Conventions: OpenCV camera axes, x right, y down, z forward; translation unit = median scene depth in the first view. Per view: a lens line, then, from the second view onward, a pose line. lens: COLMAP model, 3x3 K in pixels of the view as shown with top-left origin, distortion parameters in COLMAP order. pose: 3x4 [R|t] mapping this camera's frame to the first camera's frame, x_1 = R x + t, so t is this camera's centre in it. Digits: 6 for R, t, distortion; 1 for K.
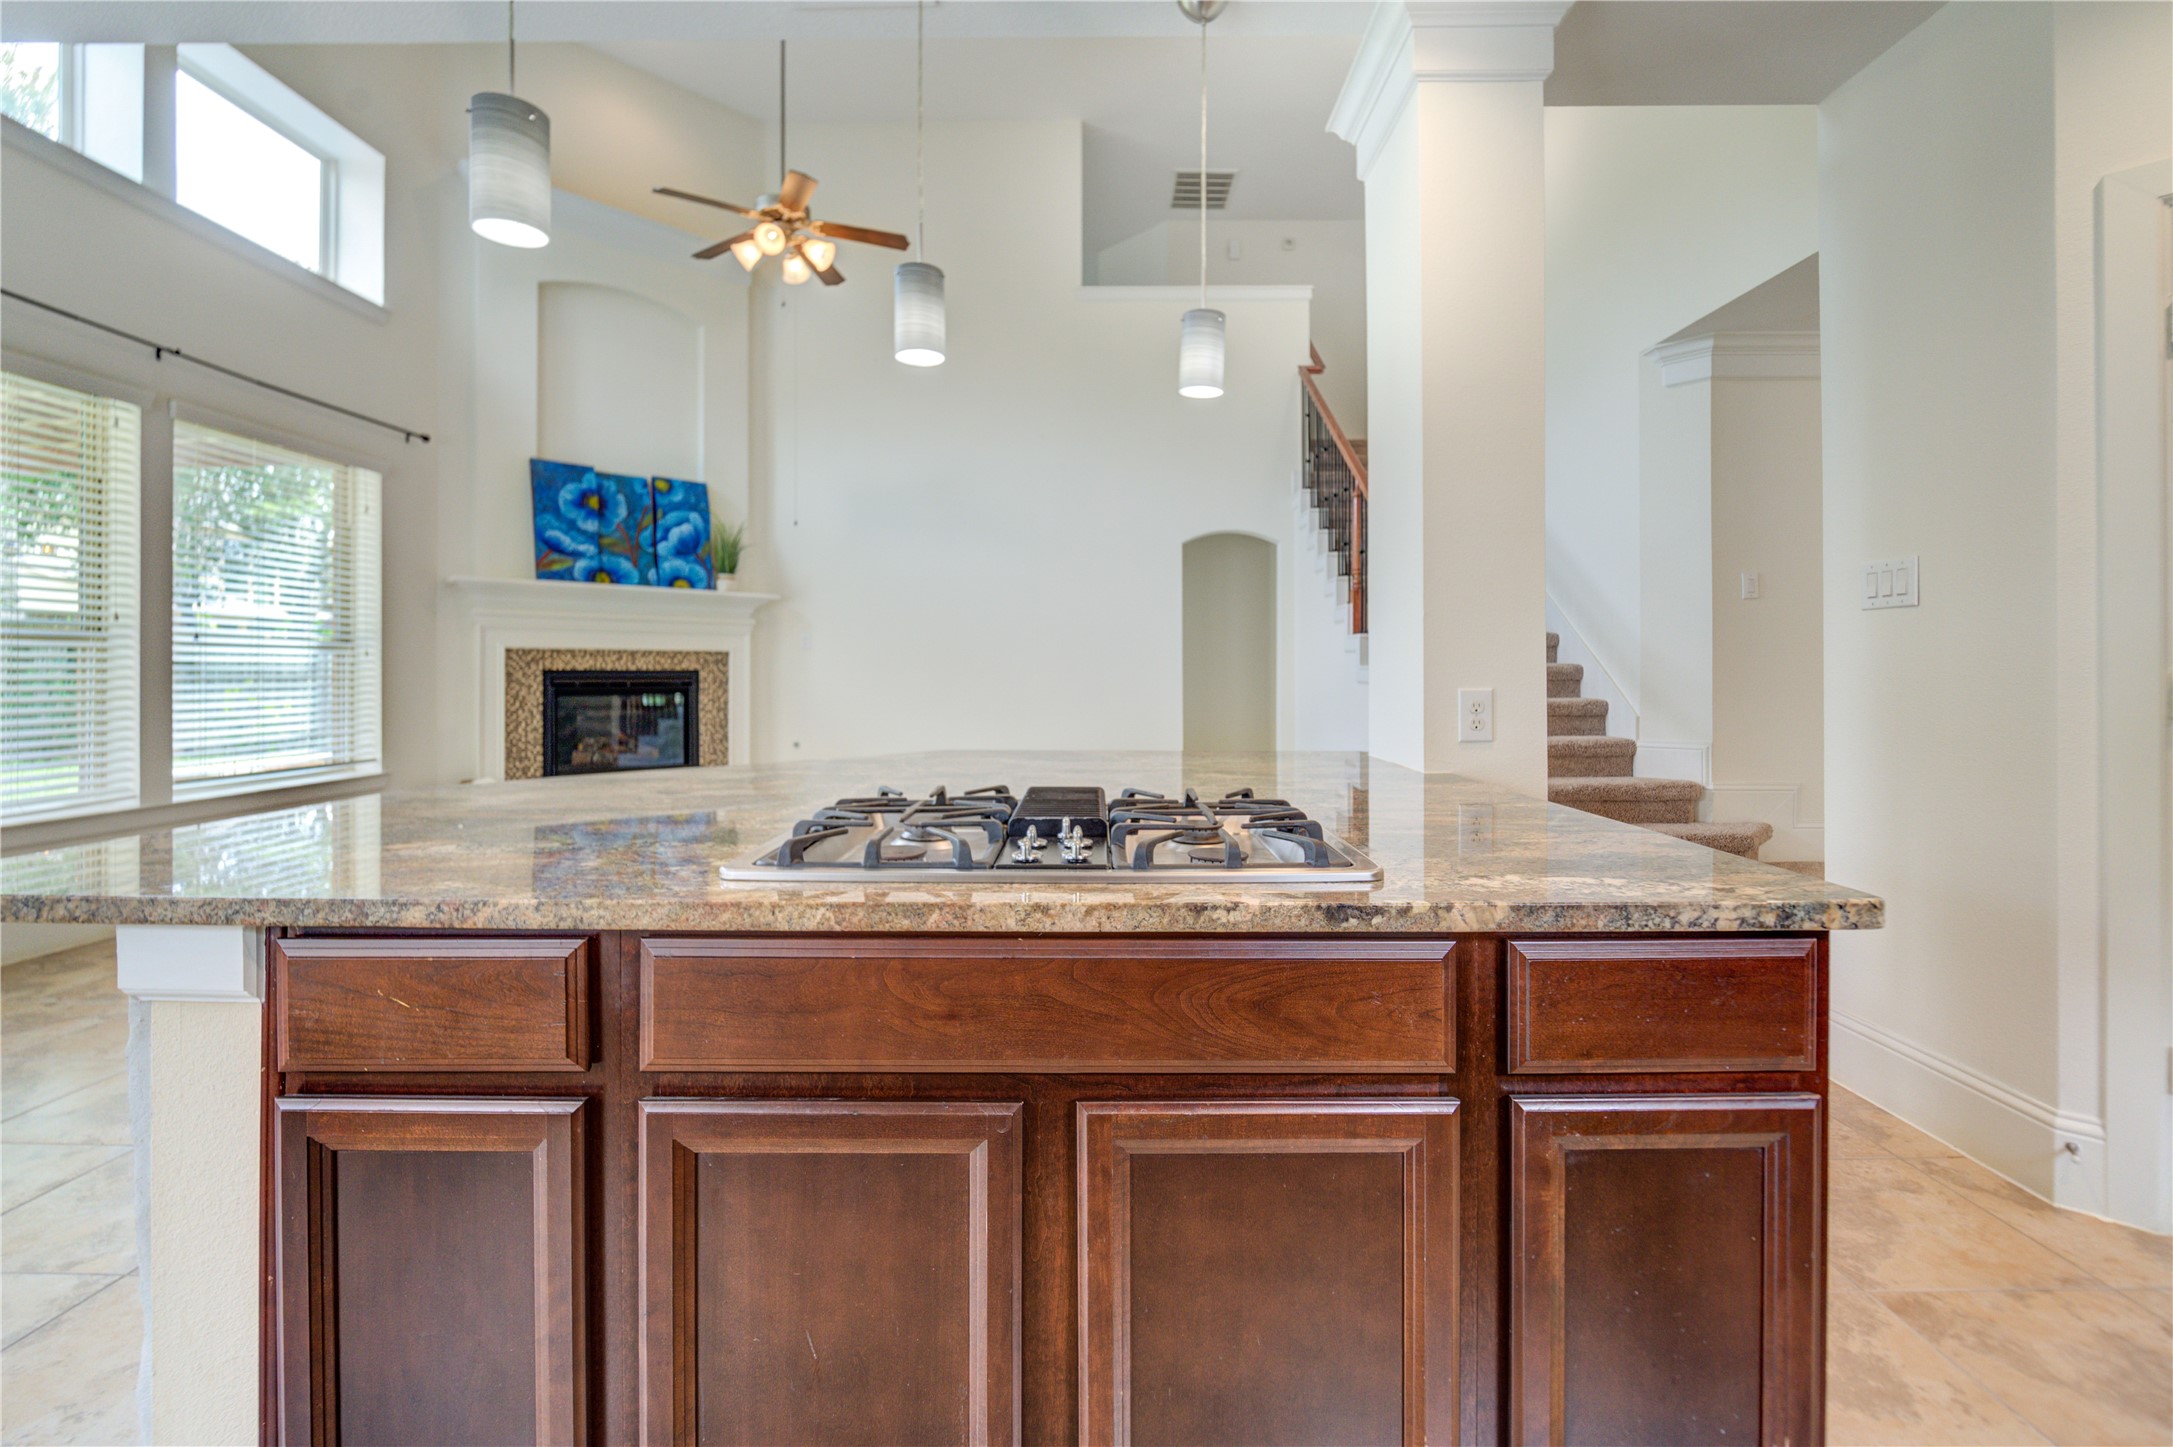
lens RADIAL K [[924.5, 0, 1099.1], [0, 924.5, 672.7], [0, 0, 1]] dist [-0.001124, -0.000161]
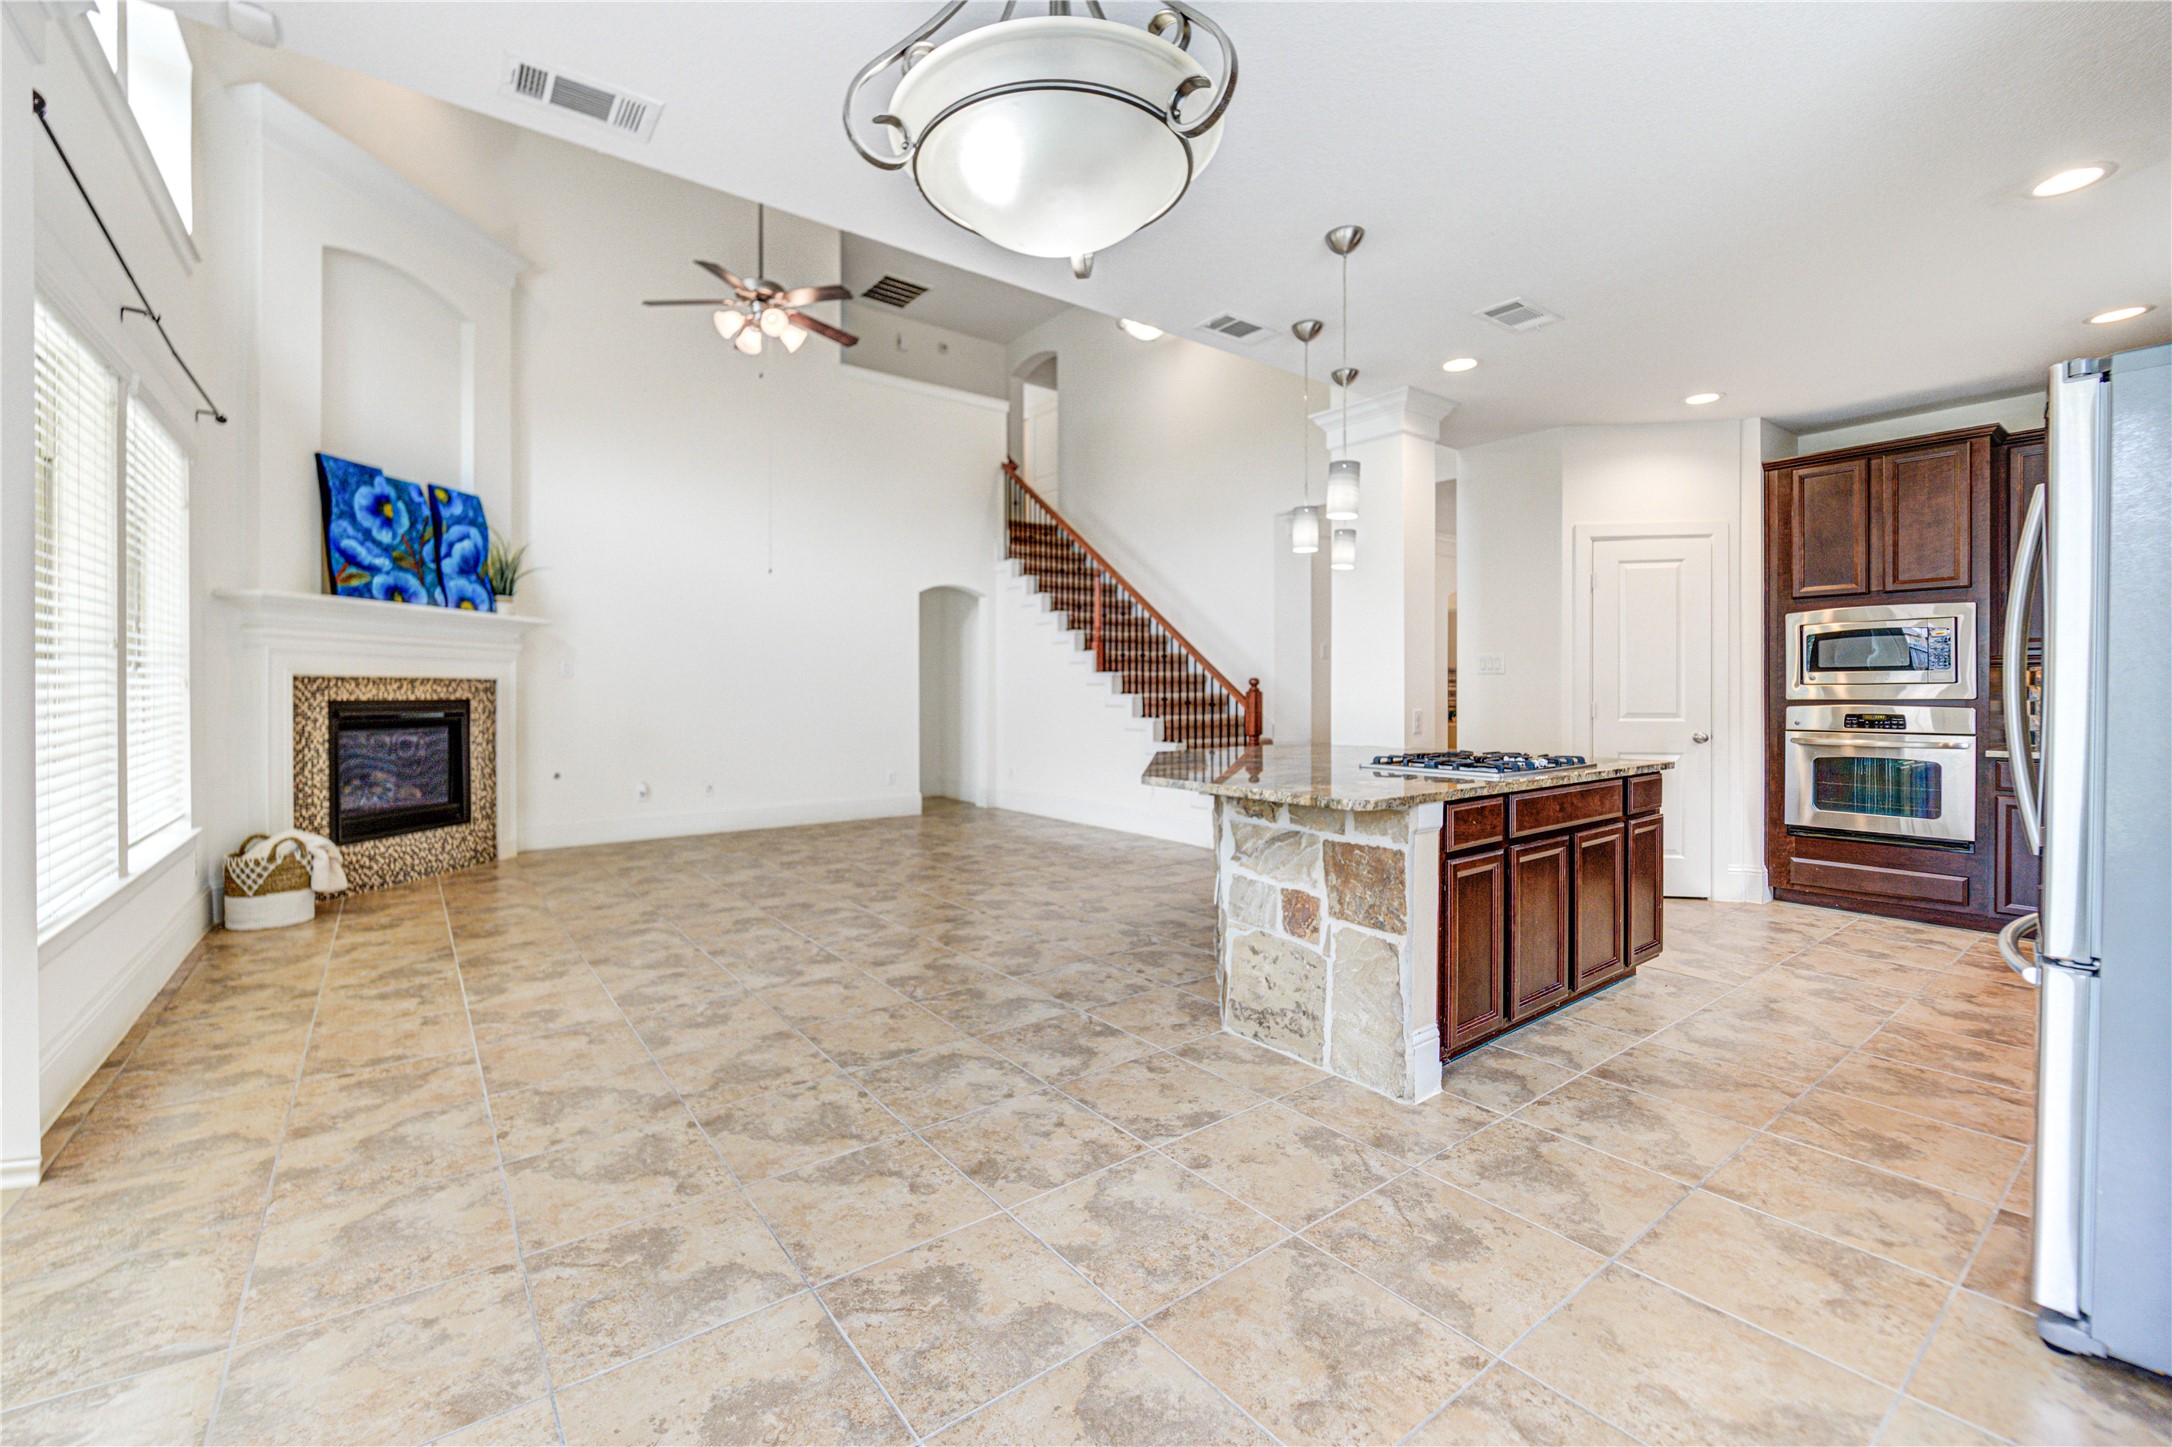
lens RADIAL K [[897.6, 0, 1073.1], [0, 897.6, 701.0], [0, 0, 1]] dist [0.000432, -0.005853]
pose [[0.795103, -0.007498, 0.606428, -0.542521], [0.002011, 0.999951, 0.009726, -0.009427], [-0.606471, -0.006514, 0.795079, -0.076696]]
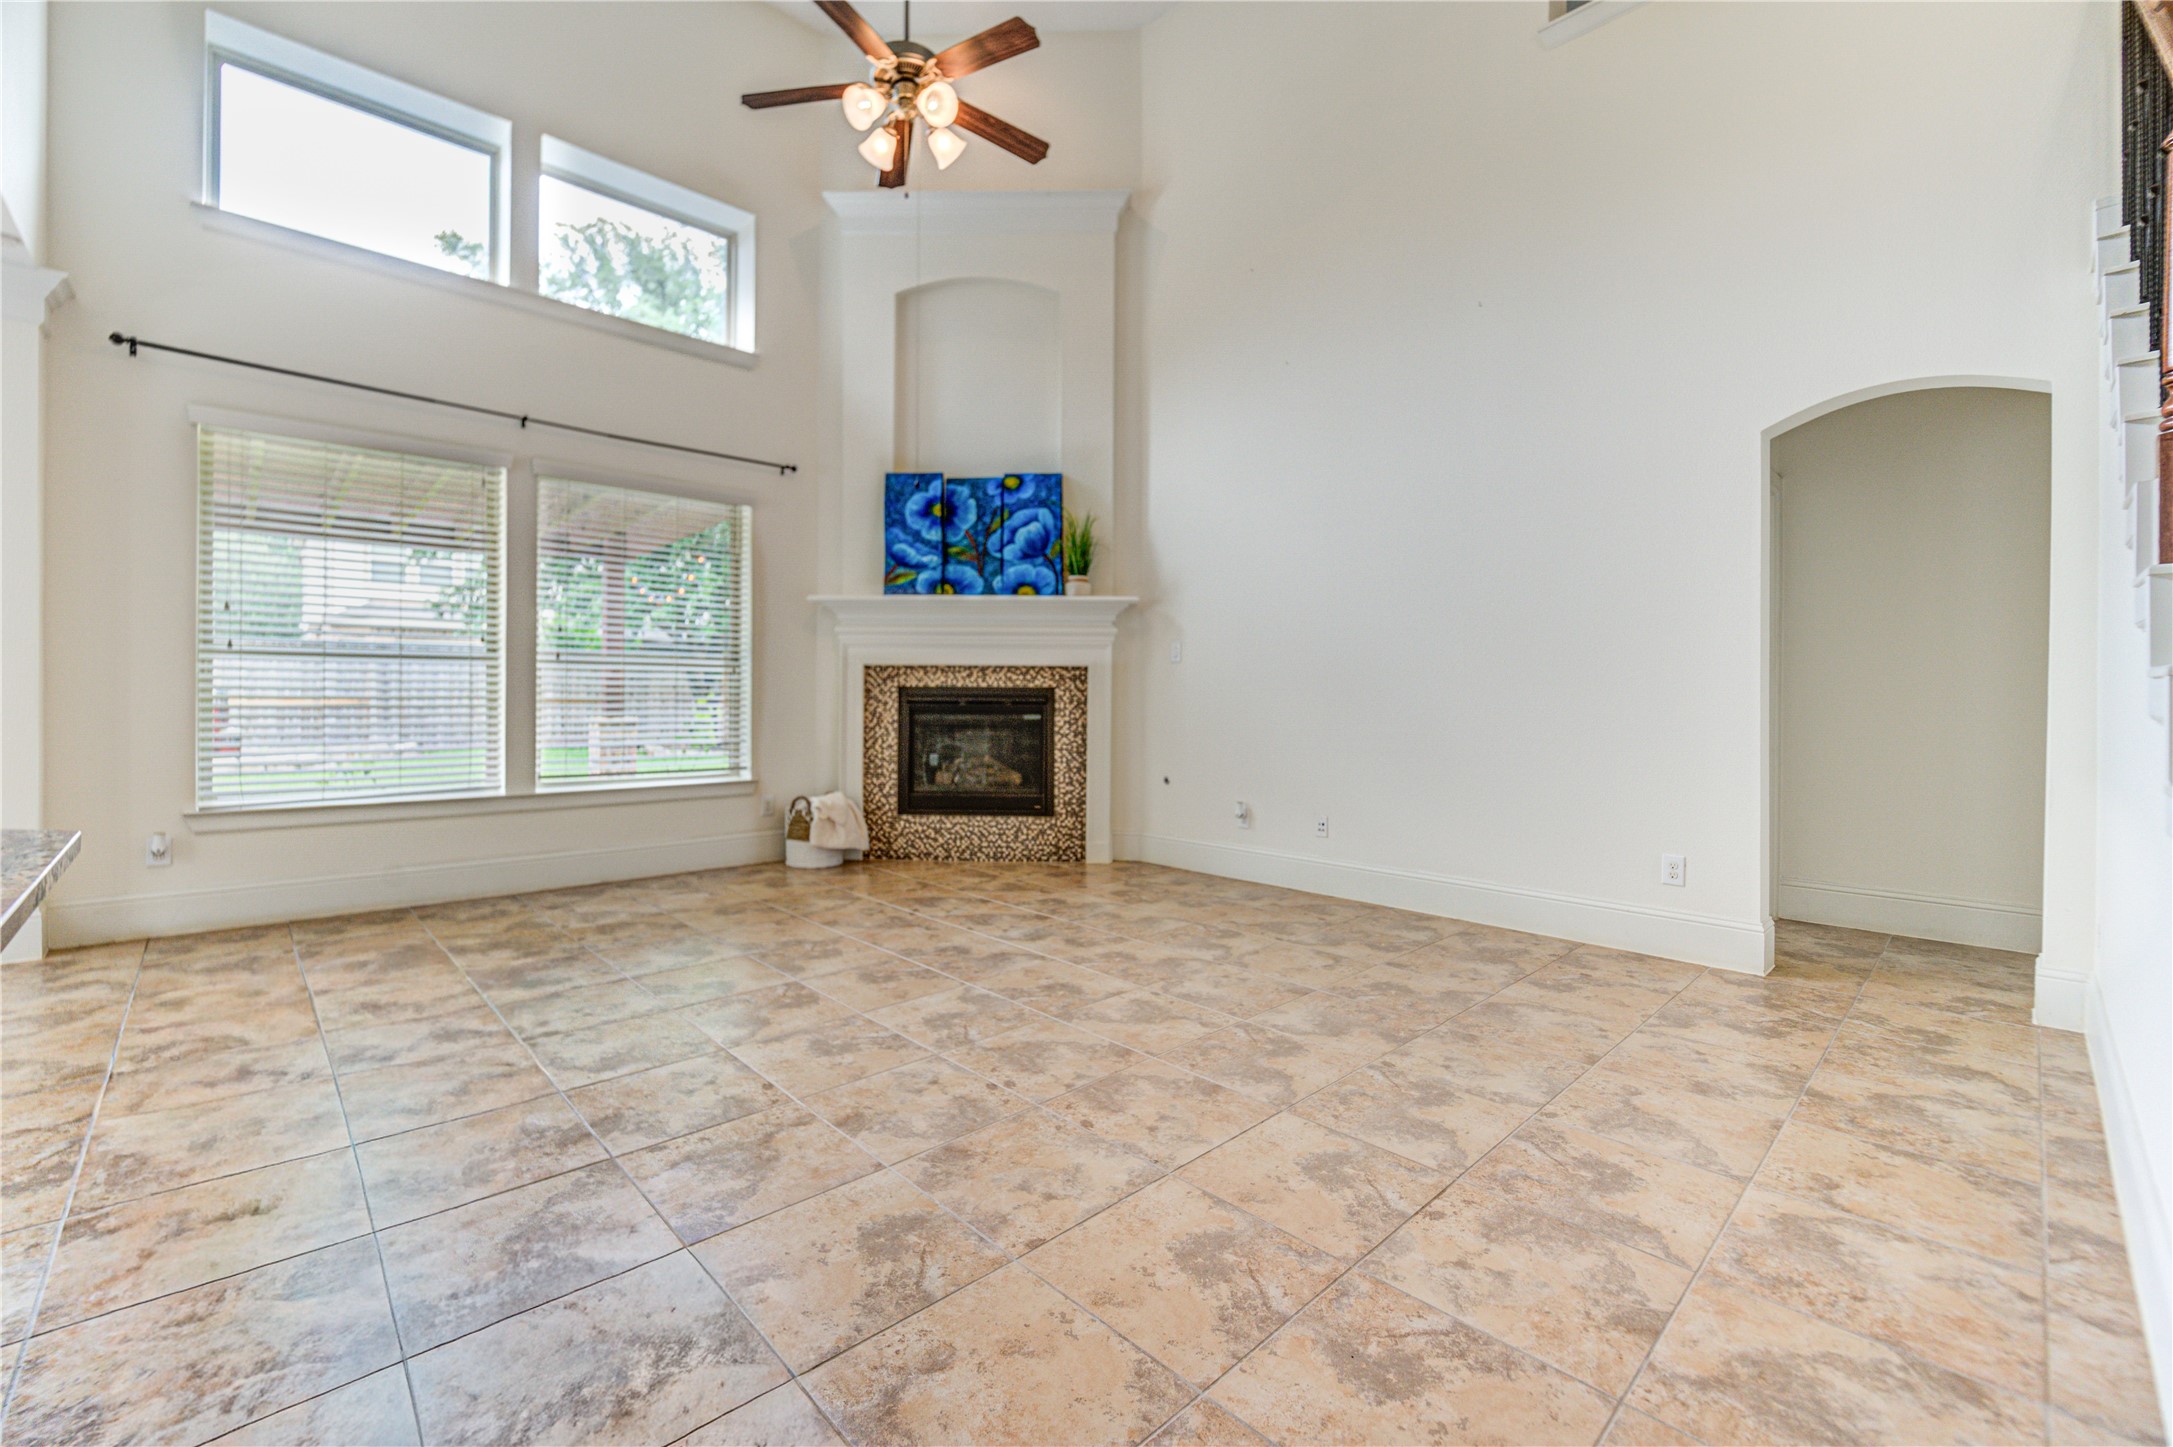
lens RADIAL K [[905.4, 0, 1063.8], [0, 905.4, 699.8], [0, 0, 1]] dist [-0.004449, -0.002538]
pose [[0.688639, 0.010463, -0.725029, 0.215919], [-0.008348, 0.999944, 0.006502, 0.003069], [0.725057, 0.001575, 0.688687, 0.451307]]
